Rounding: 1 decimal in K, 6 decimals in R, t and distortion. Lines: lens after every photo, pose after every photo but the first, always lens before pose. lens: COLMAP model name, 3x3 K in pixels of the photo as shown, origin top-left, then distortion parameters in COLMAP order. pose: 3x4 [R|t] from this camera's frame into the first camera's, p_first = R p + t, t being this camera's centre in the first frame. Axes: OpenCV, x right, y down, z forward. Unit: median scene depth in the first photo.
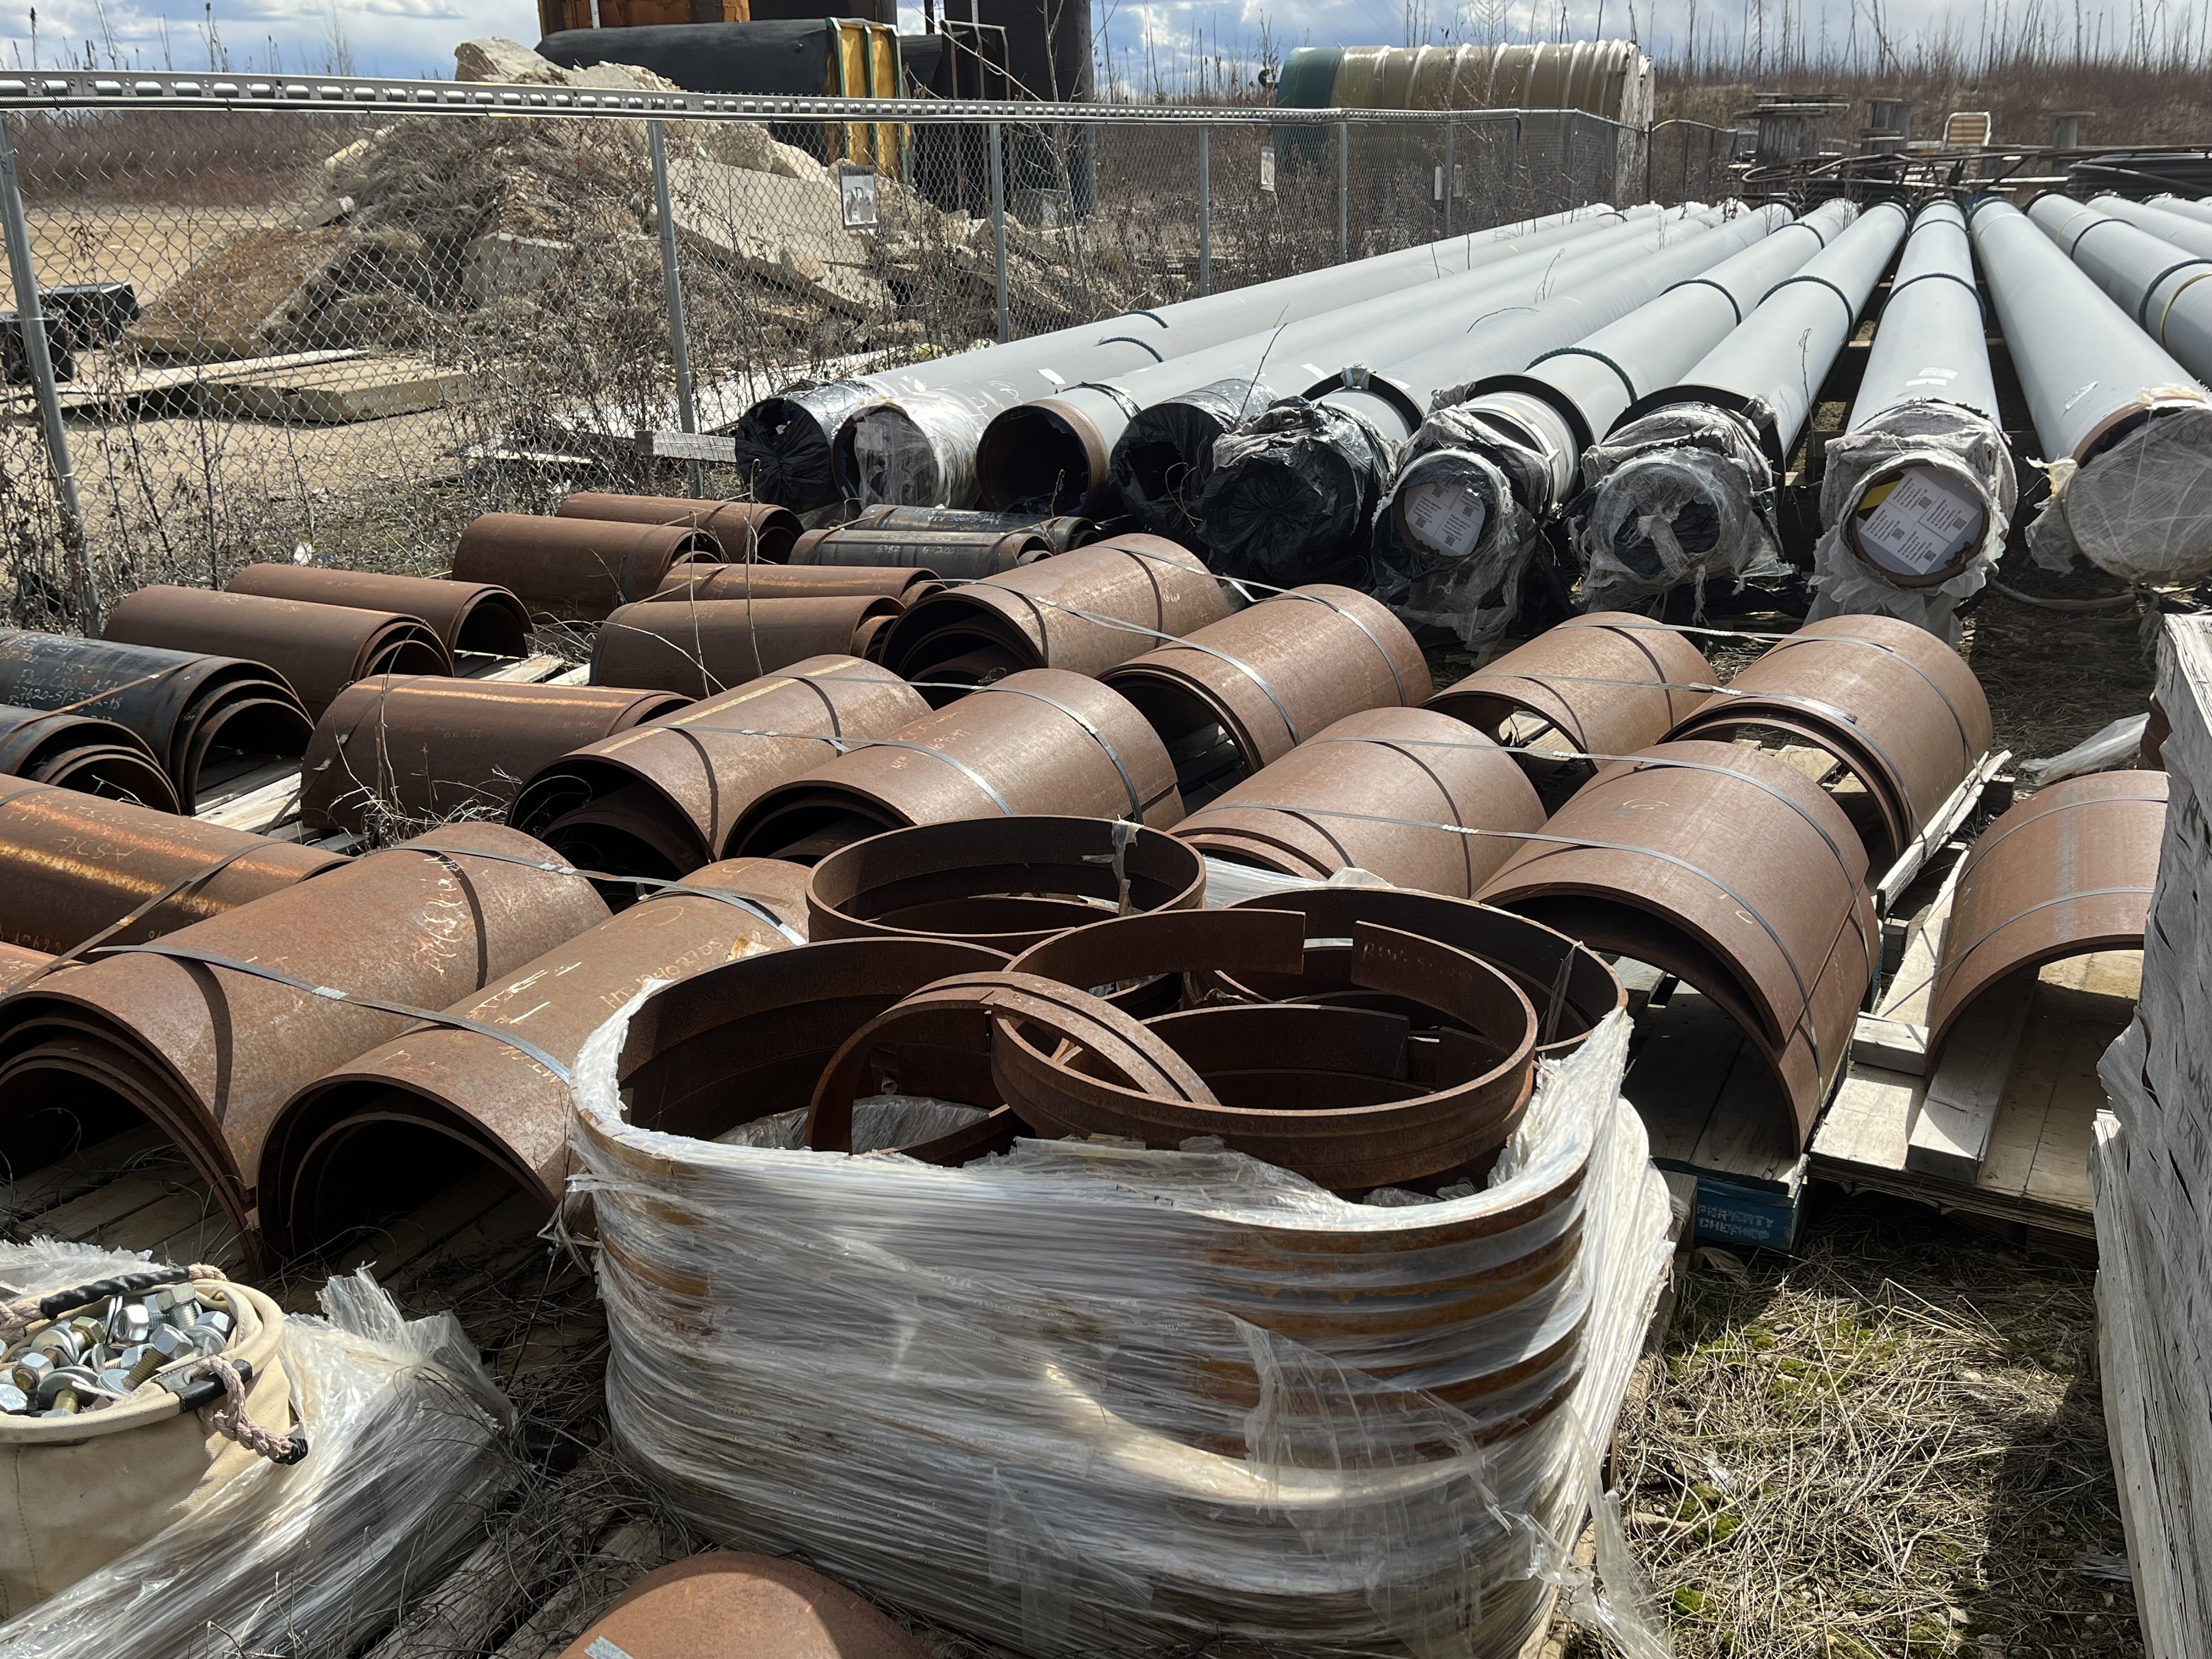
lens RADIAL K [[1832.7, 0, 1108.8], [0, 1832.7, 885.3], [0, 0, 1]] dist [0.005260, -0.007839]
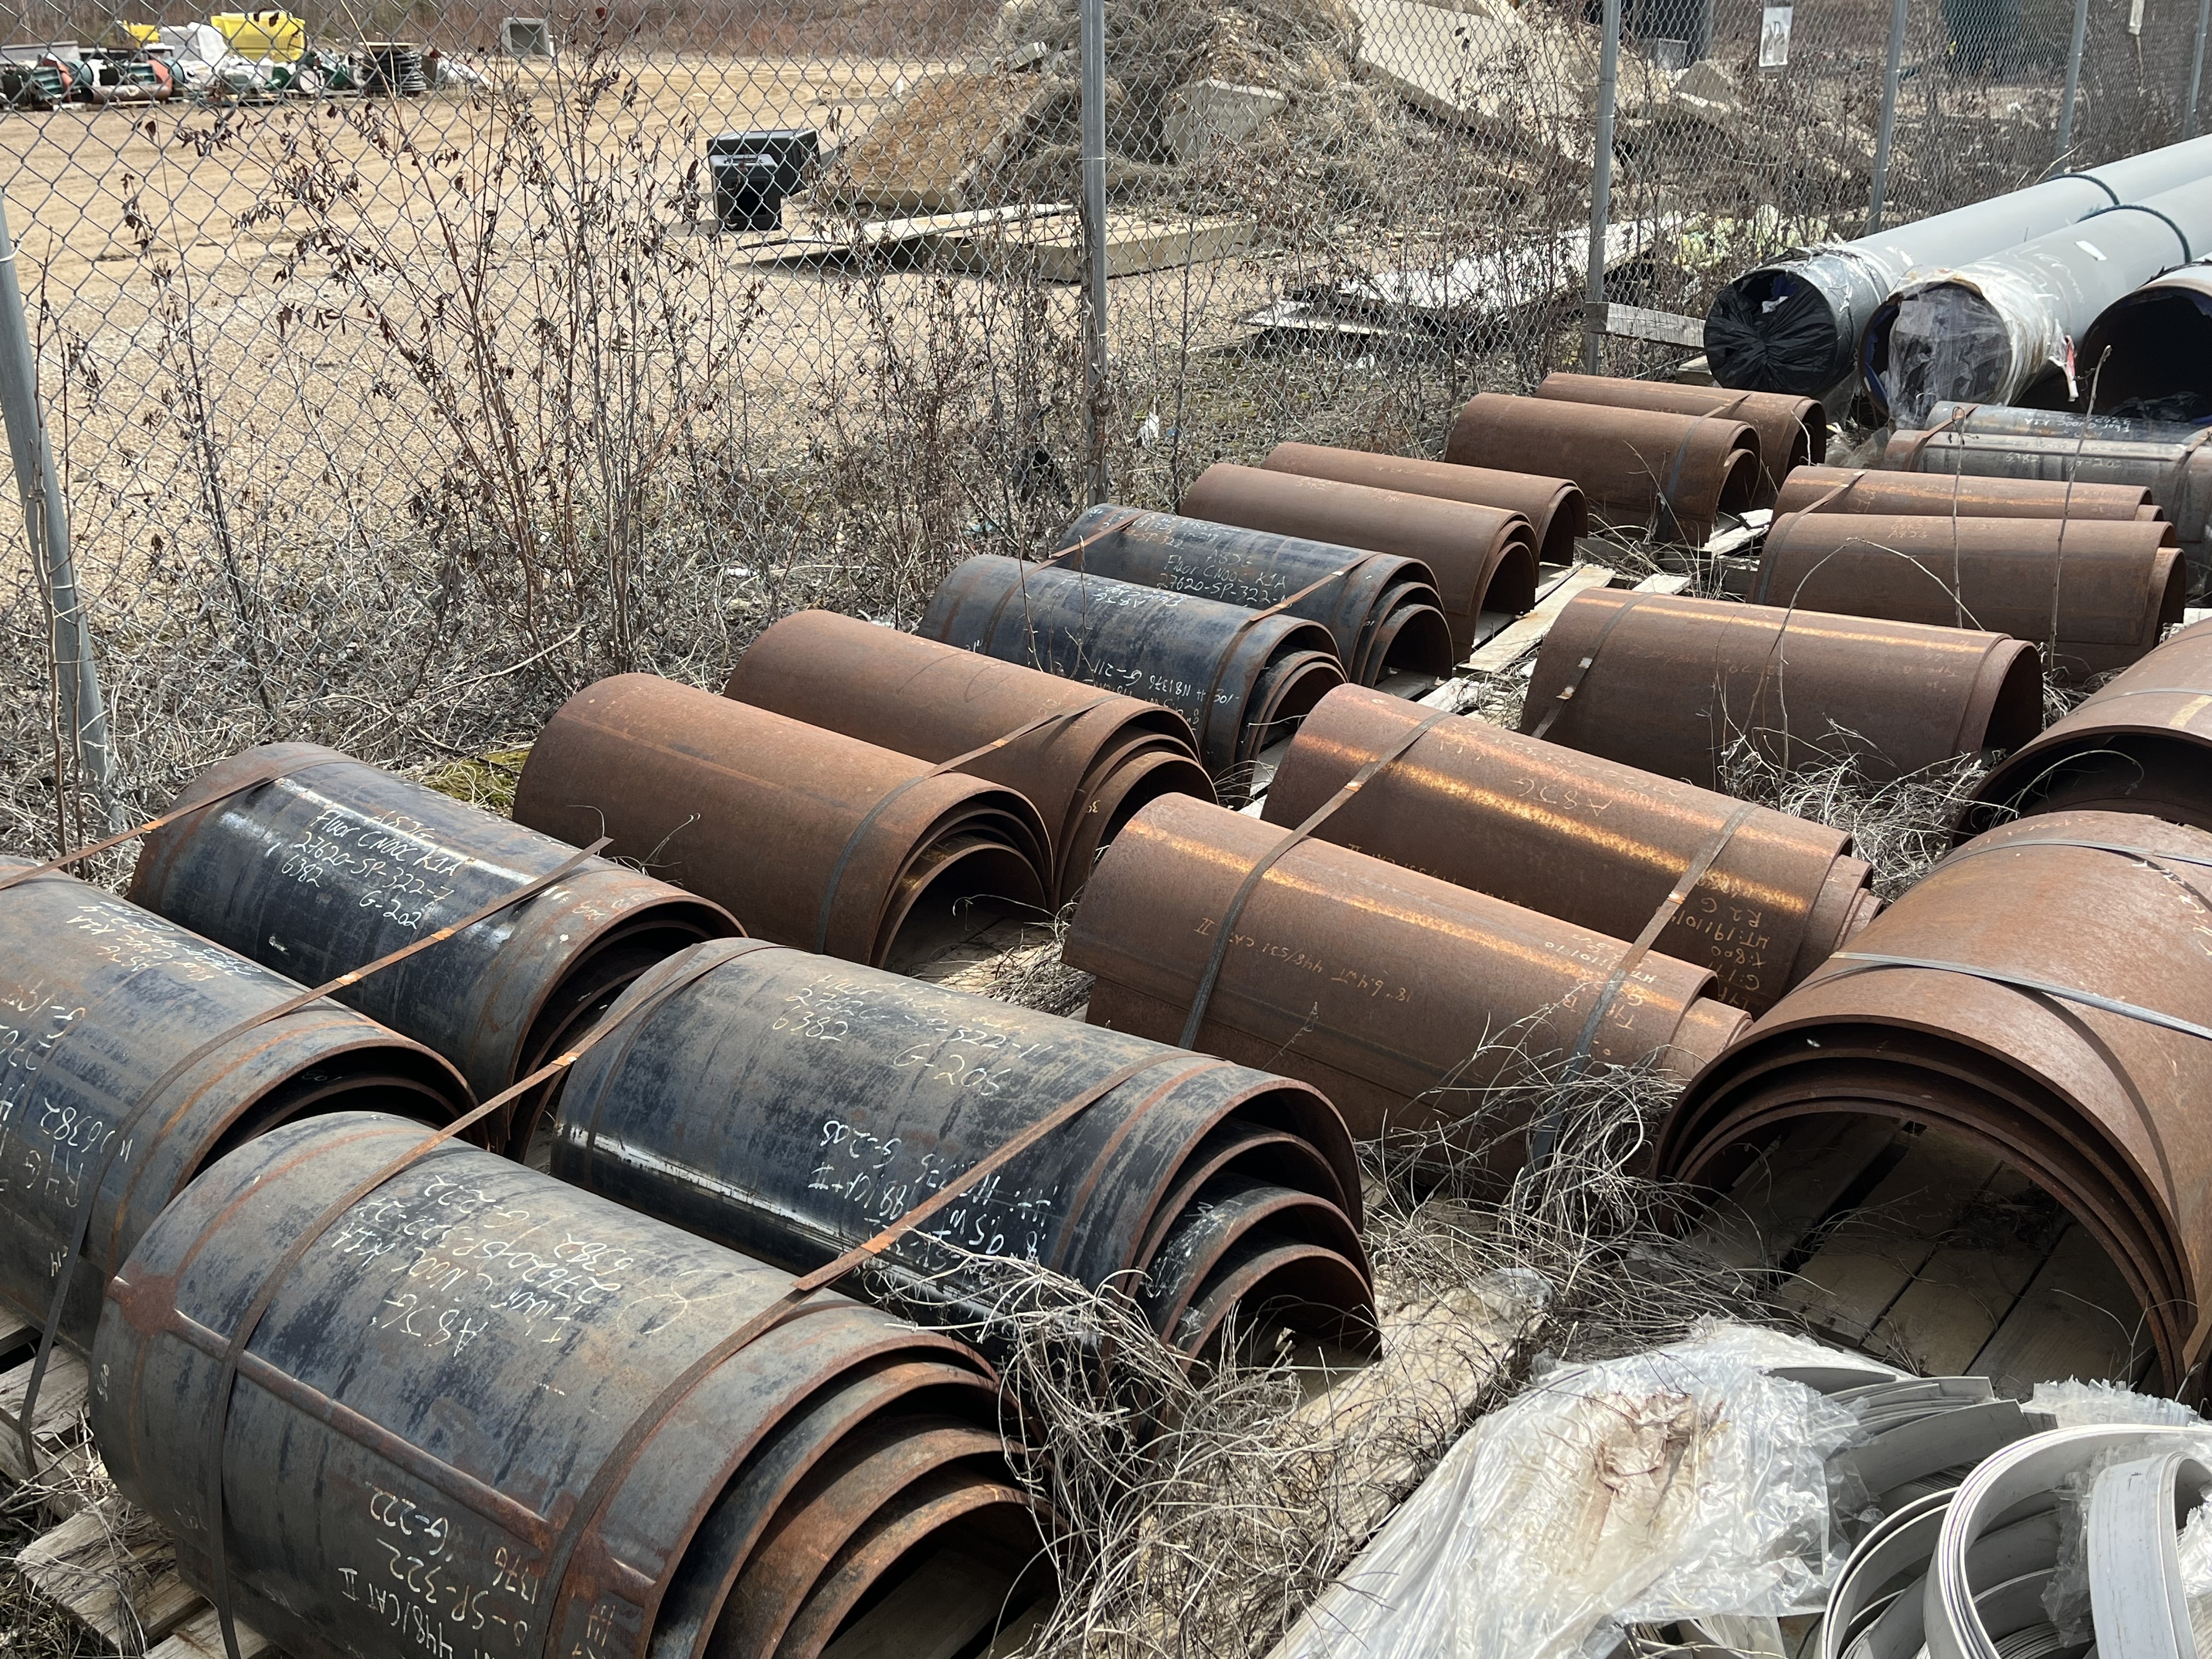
lens RADIAL K [[1965.0, 0, 1106.0], [0, 1965.0, 829.5], [0, 0, 1]] dist [0.028239, 0.009562]
pose [[0.965479, 0.097465, -0.241561, -0.304576], [-0.093152, 0.995223, 0.029238, -0.006700], [0.243256, -0.005727, 0.969945, 0.045056]]
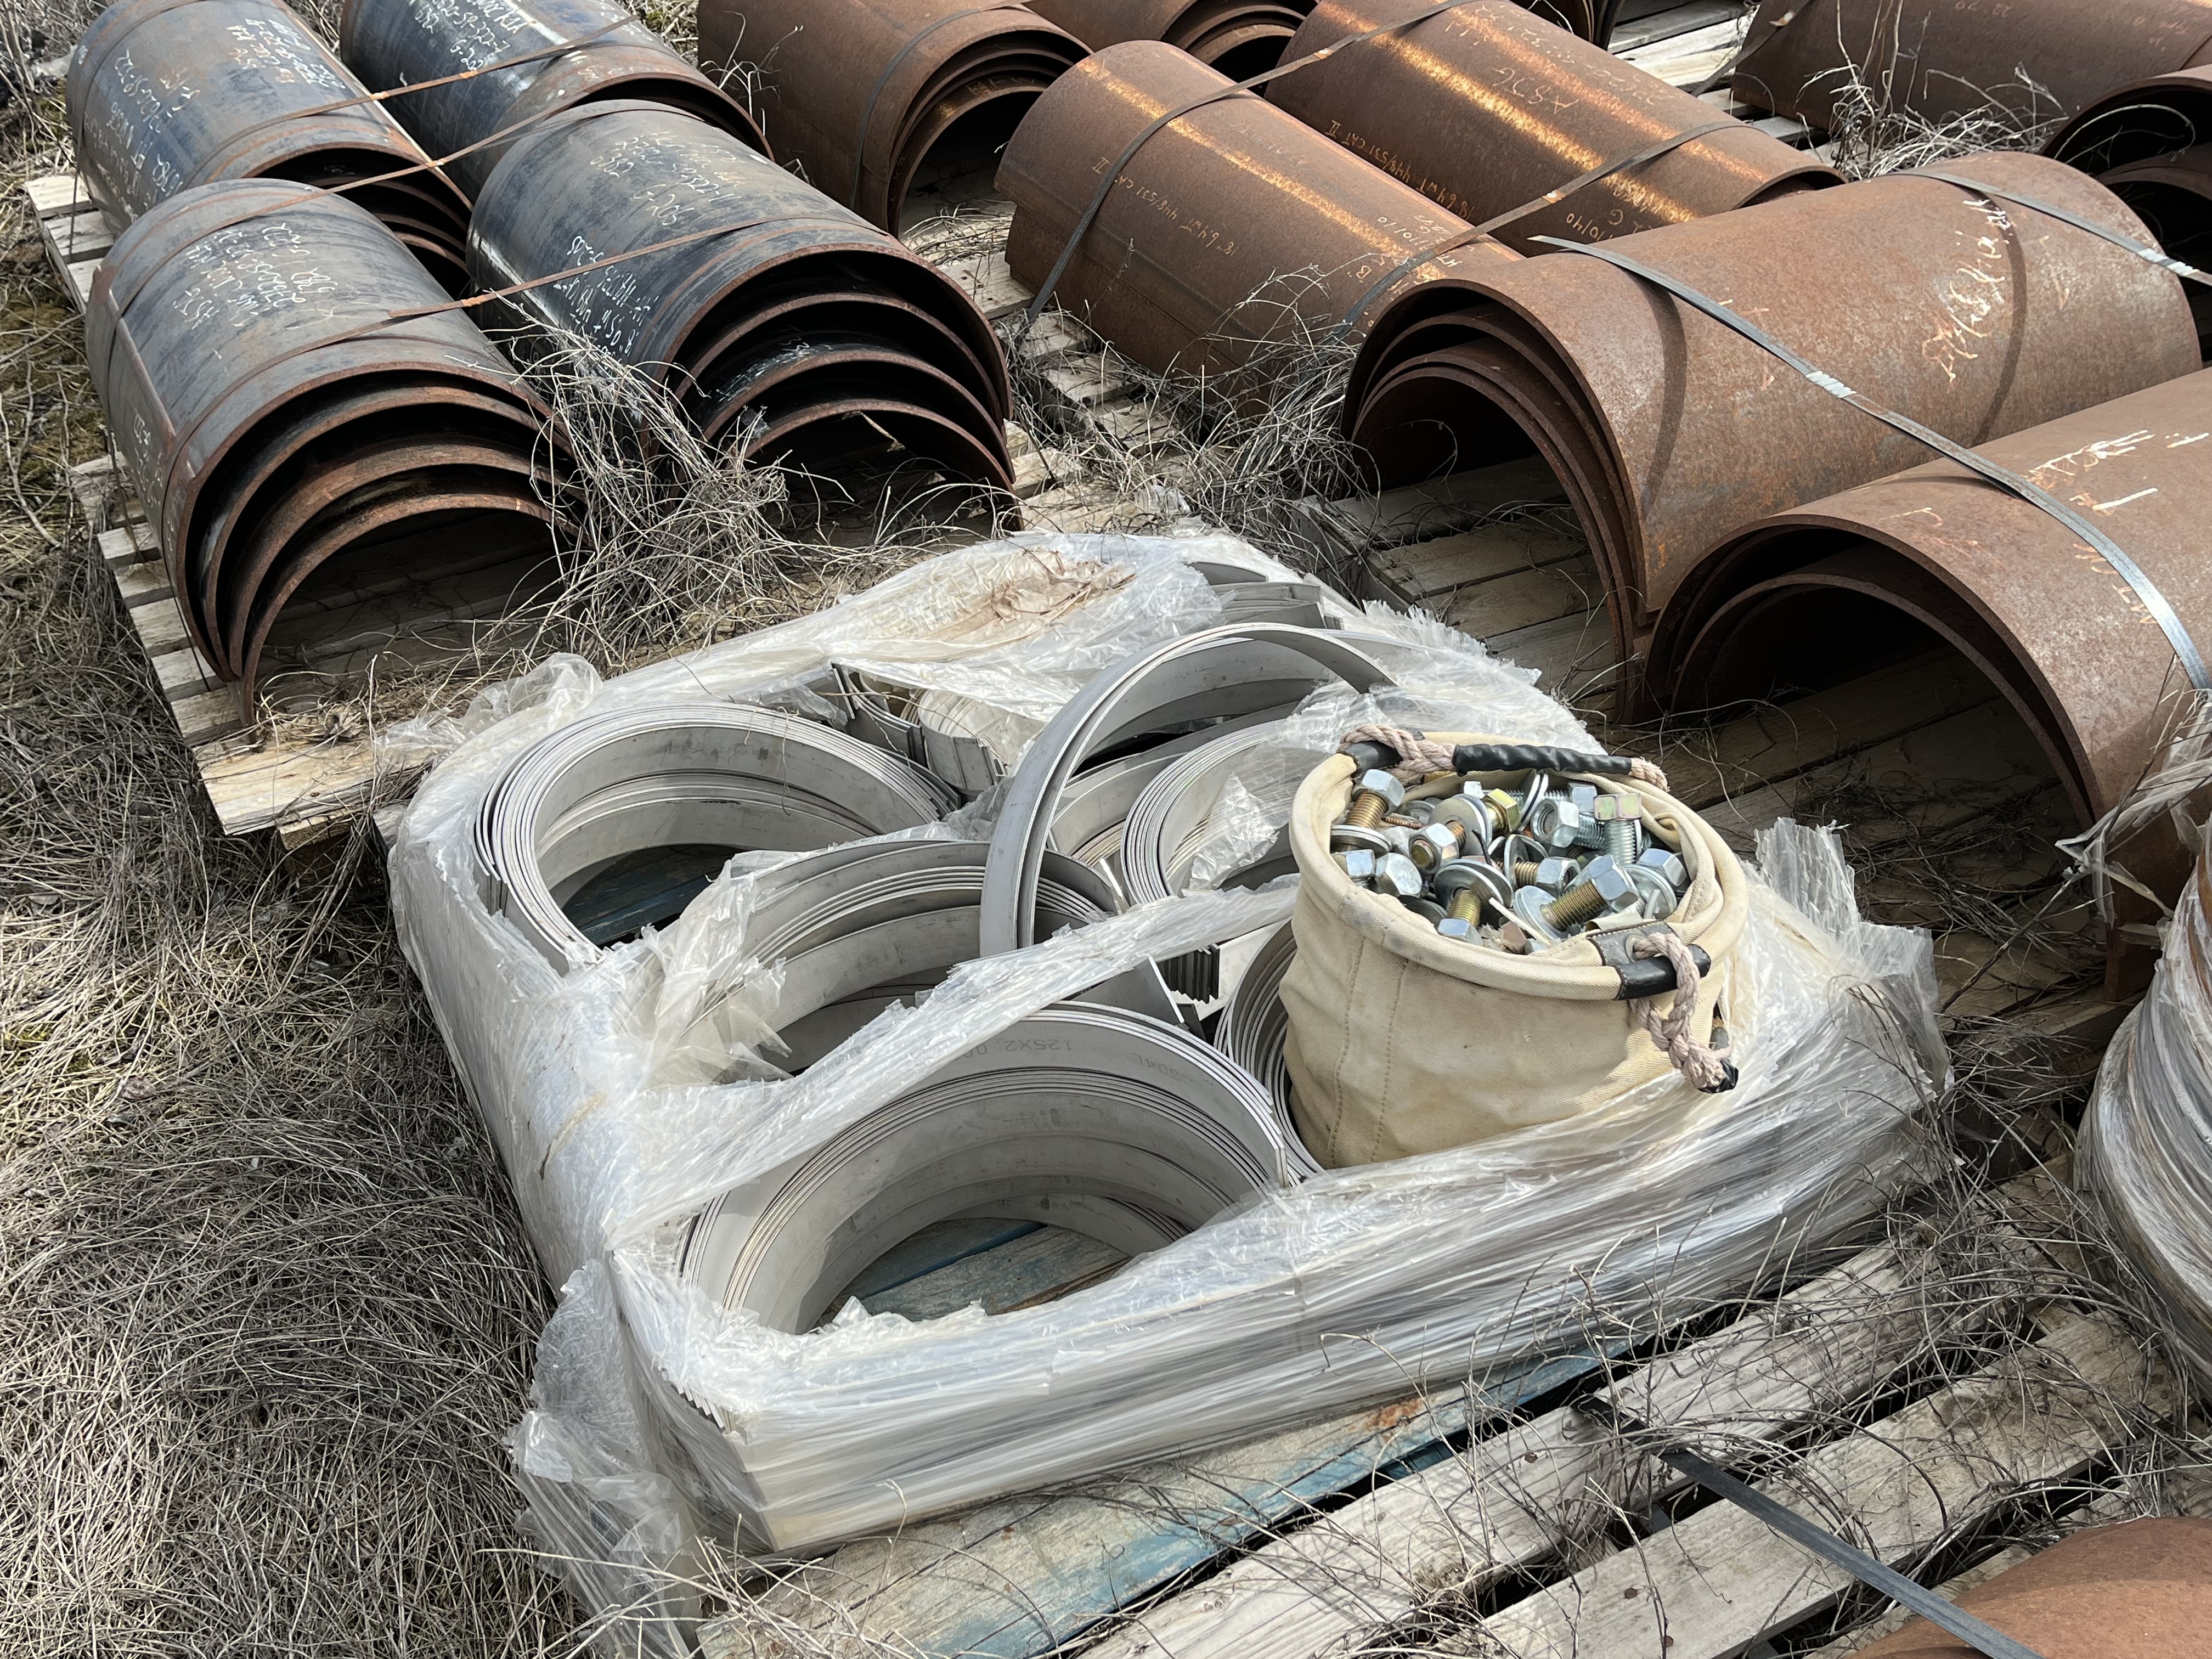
lens RADIAL K [[1965.0, 0, 1106.0], [0, 1965.0, 829.5], [0, 0, 1]] dist [0.028239, 0.009562]
pose [[0.787465, 0.379116, -0.485974, -0.088062], [-0.207147, 0.905380, 0.370645, -0.005041], [0.580508, -0.191202, 0.791487, 0.079953]]
